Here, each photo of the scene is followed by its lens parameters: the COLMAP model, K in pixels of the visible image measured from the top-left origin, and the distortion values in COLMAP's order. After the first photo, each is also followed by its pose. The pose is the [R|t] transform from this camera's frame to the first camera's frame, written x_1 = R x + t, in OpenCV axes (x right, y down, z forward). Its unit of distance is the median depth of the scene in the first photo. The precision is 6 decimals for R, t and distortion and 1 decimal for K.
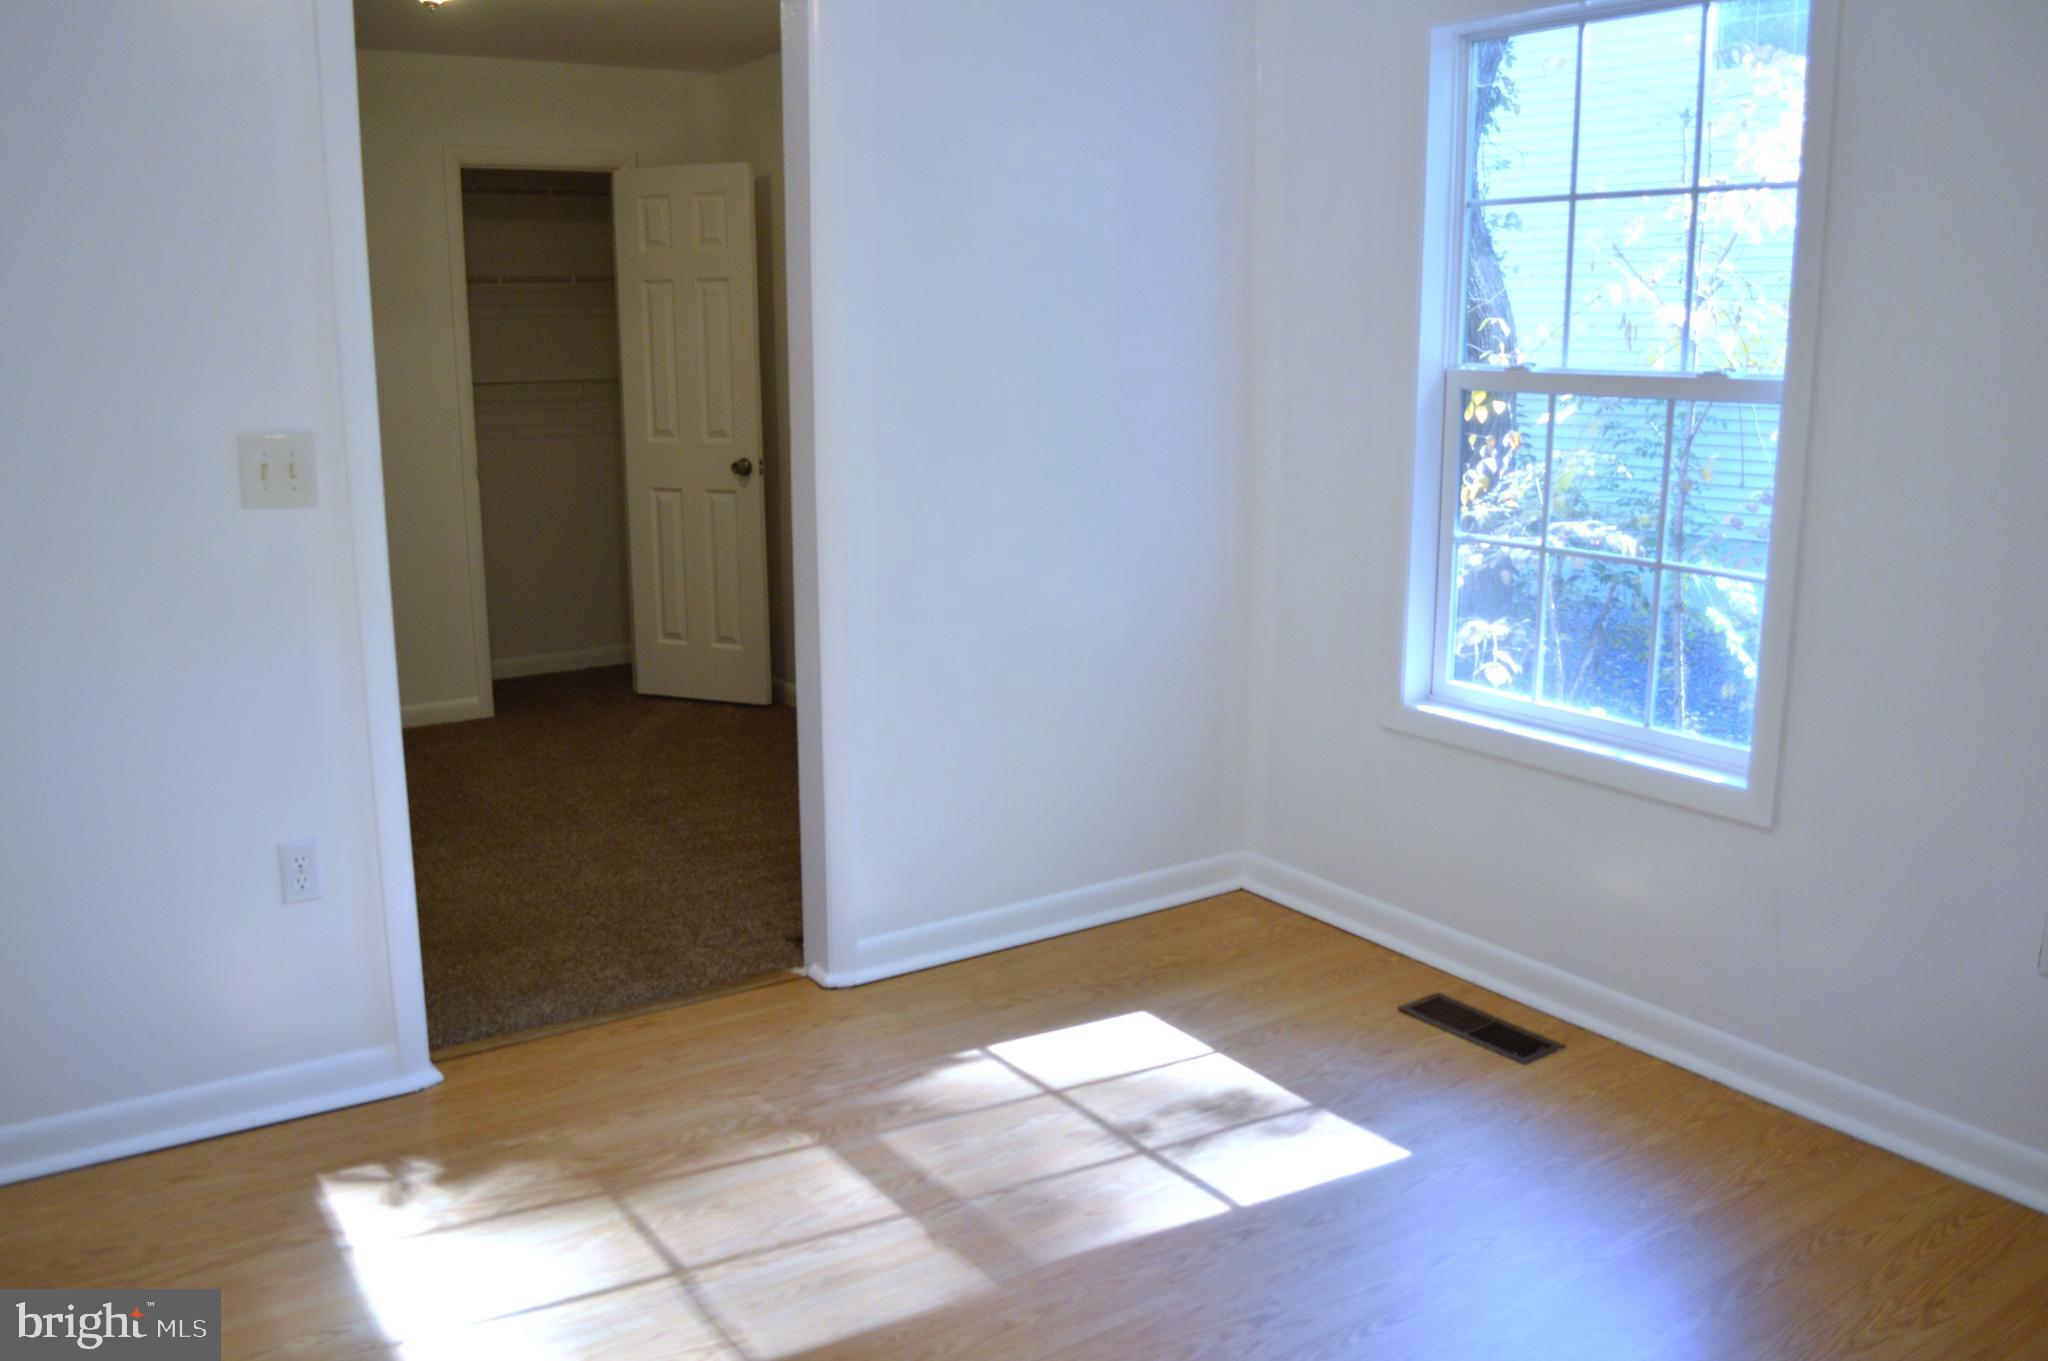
lens RADIAL K [[1642.5, 0, 1031.7], [0, 1642.5, 678.7], [0, 0, 1]] dist [-0.082449, 0.014469]
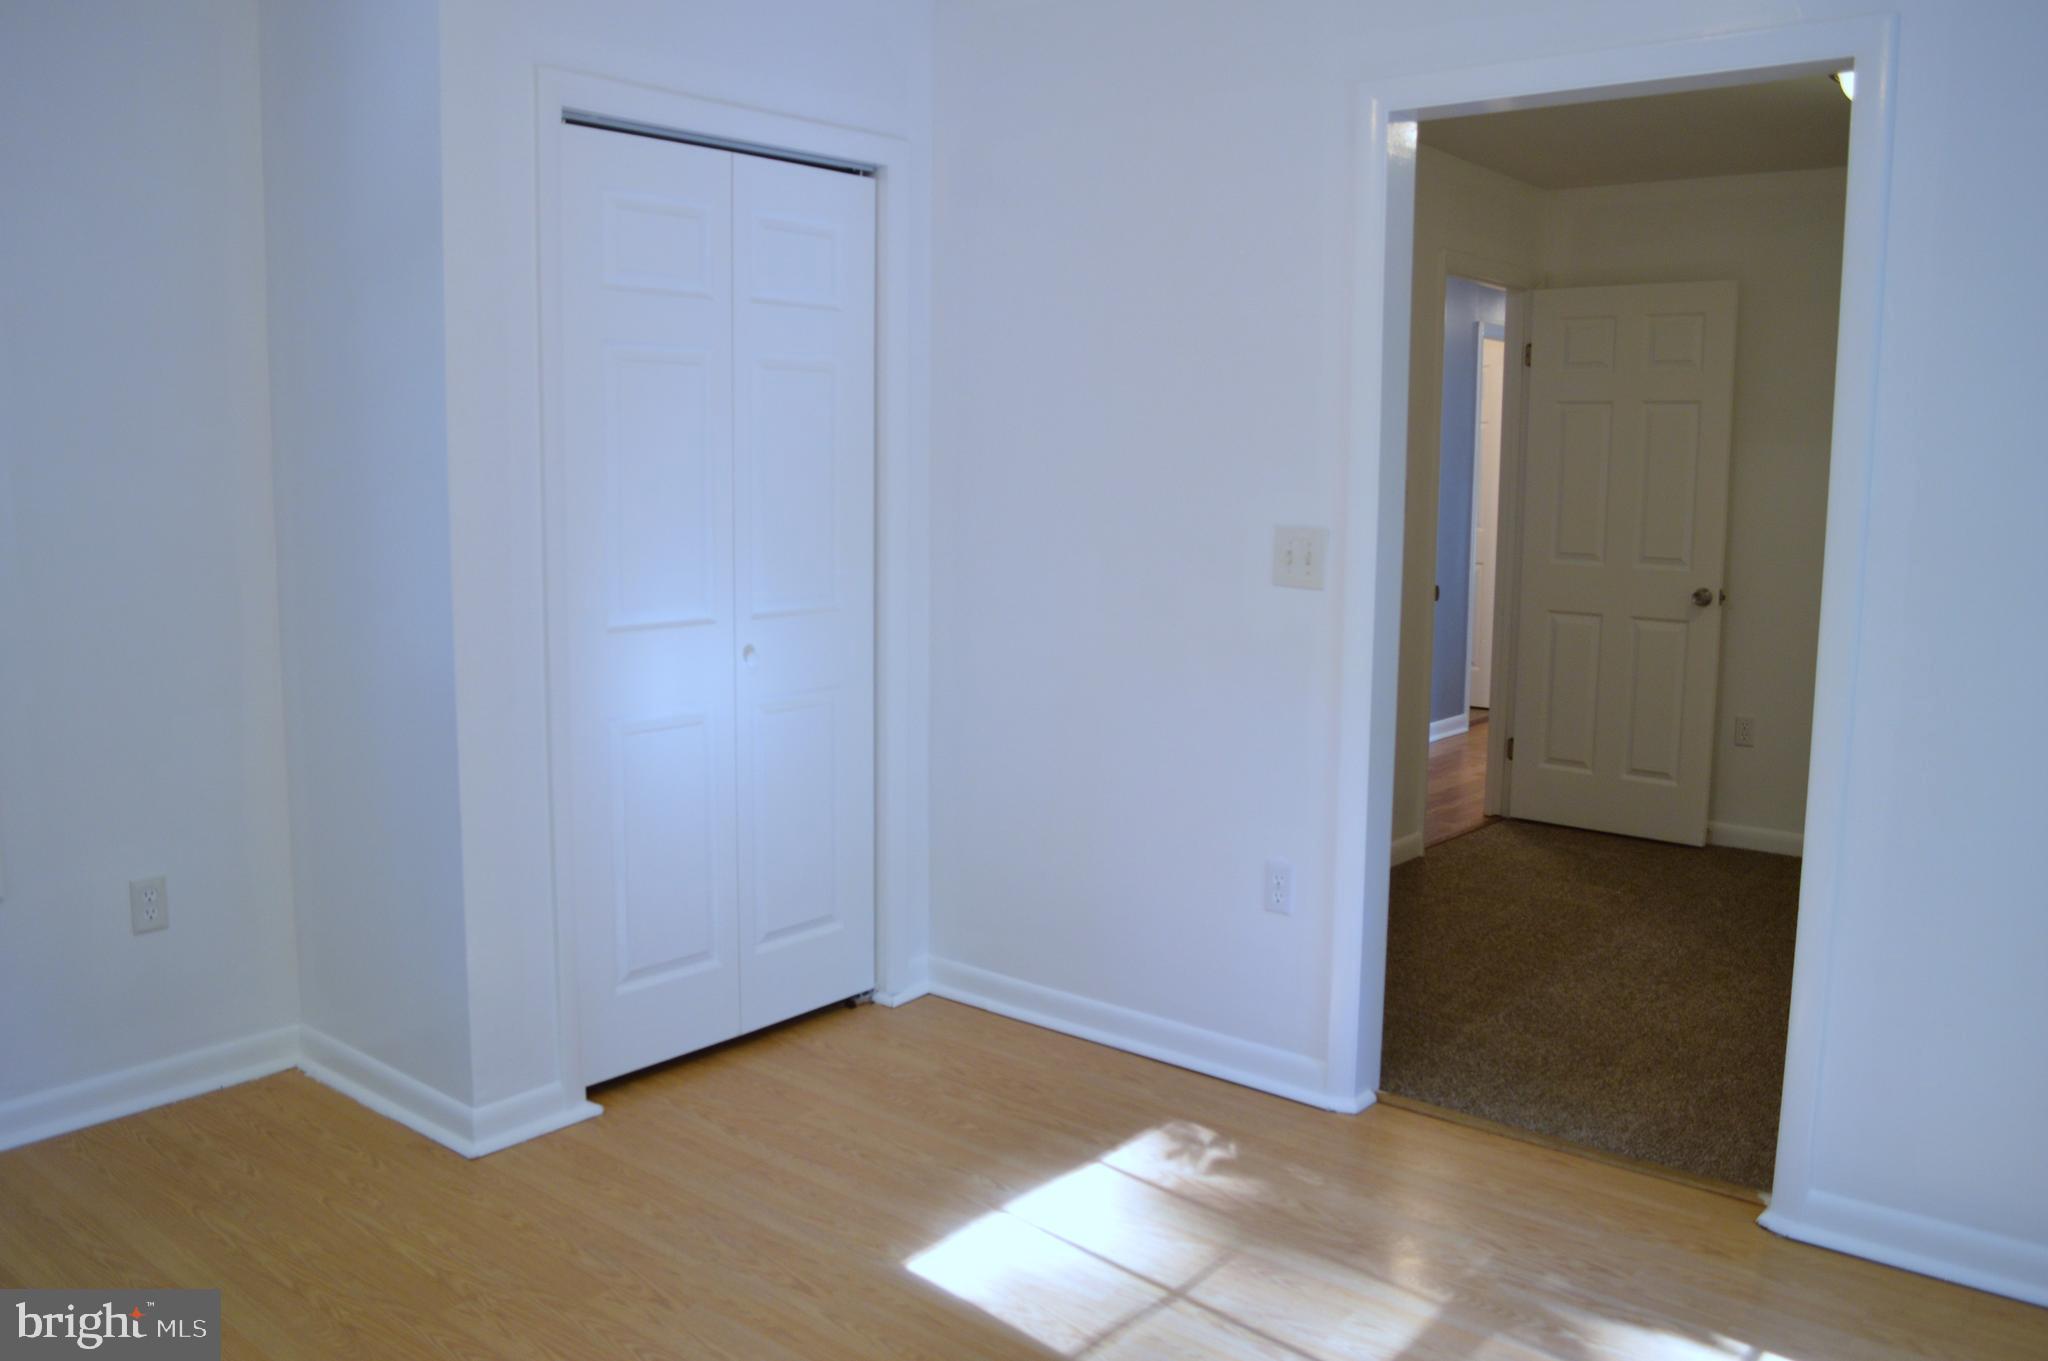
lens RADIAL K [[1642.5, 0, 1022.5], [0, 1642.5, 682.1], [0, 0, 1]] dist [-0.082449, 0.014469]
pose [[0.257679, 0.127262, -0.957813, 0.671870], [-0.196145, 0.977538, 0.077114, -0.091141], [0.946113, 0.167999, 0.276852, 0.469415]]
